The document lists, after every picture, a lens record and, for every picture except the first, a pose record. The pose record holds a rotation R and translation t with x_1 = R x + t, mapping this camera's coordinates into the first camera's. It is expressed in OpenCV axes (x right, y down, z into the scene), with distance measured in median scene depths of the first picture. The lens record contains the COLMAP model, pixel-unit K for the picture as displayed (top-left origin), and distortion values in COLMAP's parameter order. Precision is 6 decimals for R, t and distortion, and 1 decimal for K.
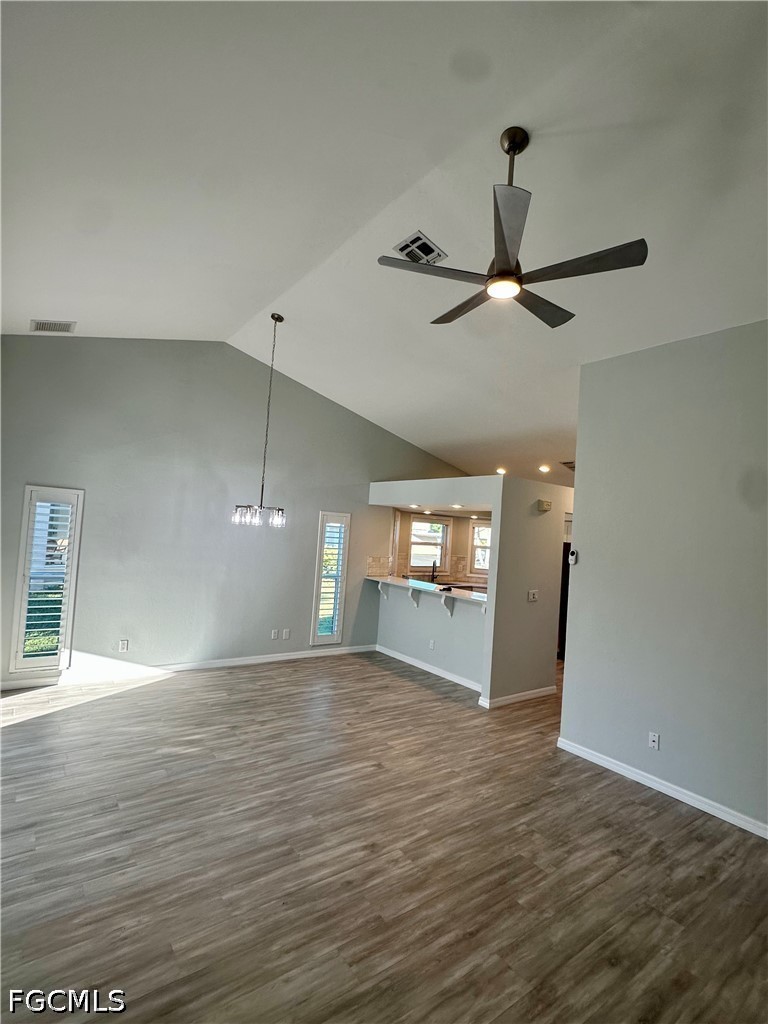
lens RADIAL K [[493.4, 0, 384.0], [0, 493.4, 512.0], [0, 0, 1]] dist [-0.000774, -0.000409]
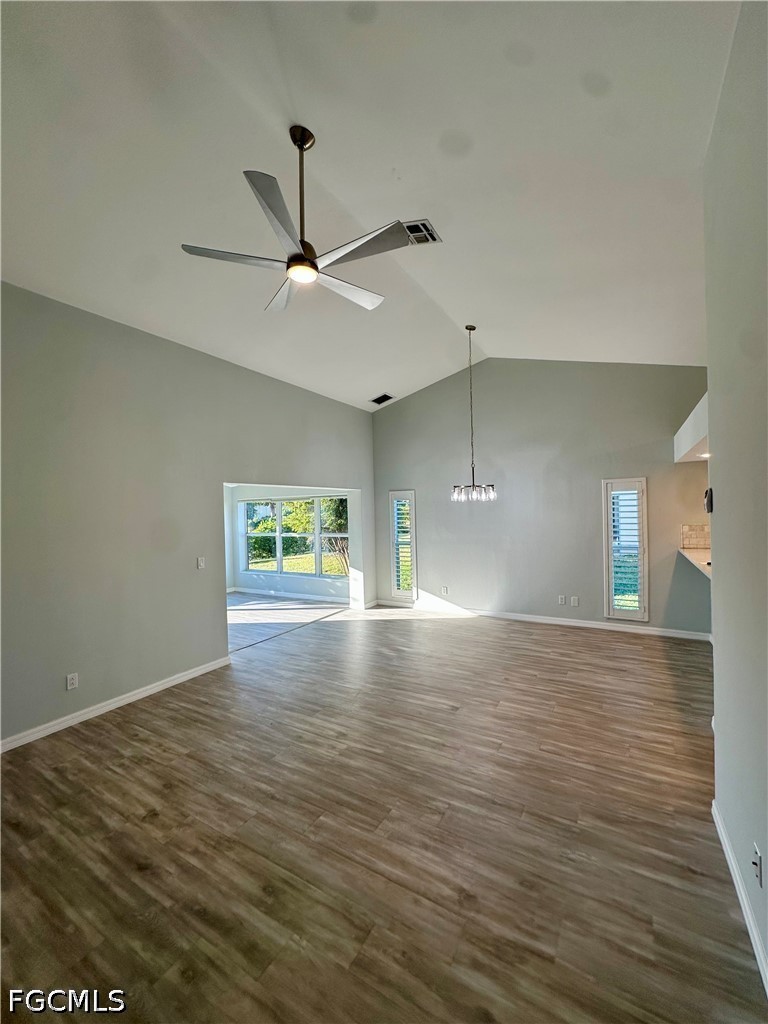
lens RADIAL K [[406.4, 0, 385.9], [0, 406.4, 512.6], [0, 0, 1]] dist [-0.002083, 0.000184]
pose [[0.390398, -0.075565, -0.917540, 0.738536], [0.088404, 0.995097, -0.044338, 0.102704], [0.916392, -0.063805, 0.395164, 0.498917]]
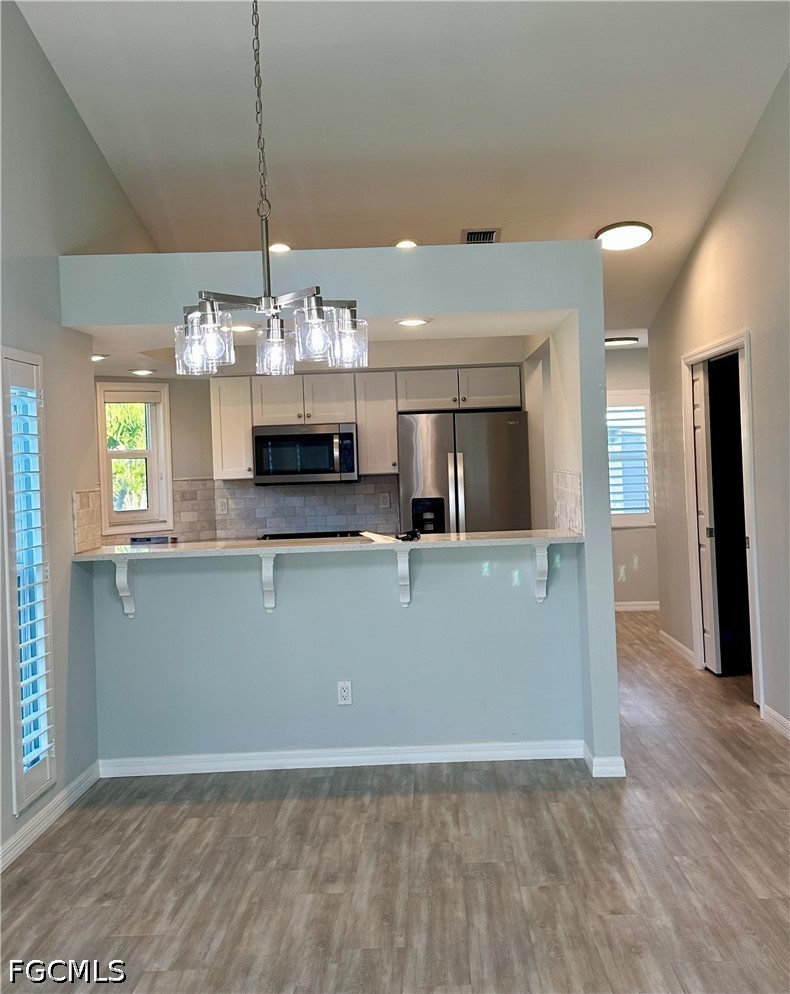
lens RADIAL K [[1127.4, 0, 416.8], [0, 1127.4, 494.4], [0, 0, 1]] dist [0.017310, 0.006845]
pose [[0.591835, -0.111971, 0.798245, -0.867251], [0.046589, 0.993401, 0.104804, 0.046465], [-0.804712, -0.024837, 0.593146, 0.723223]]
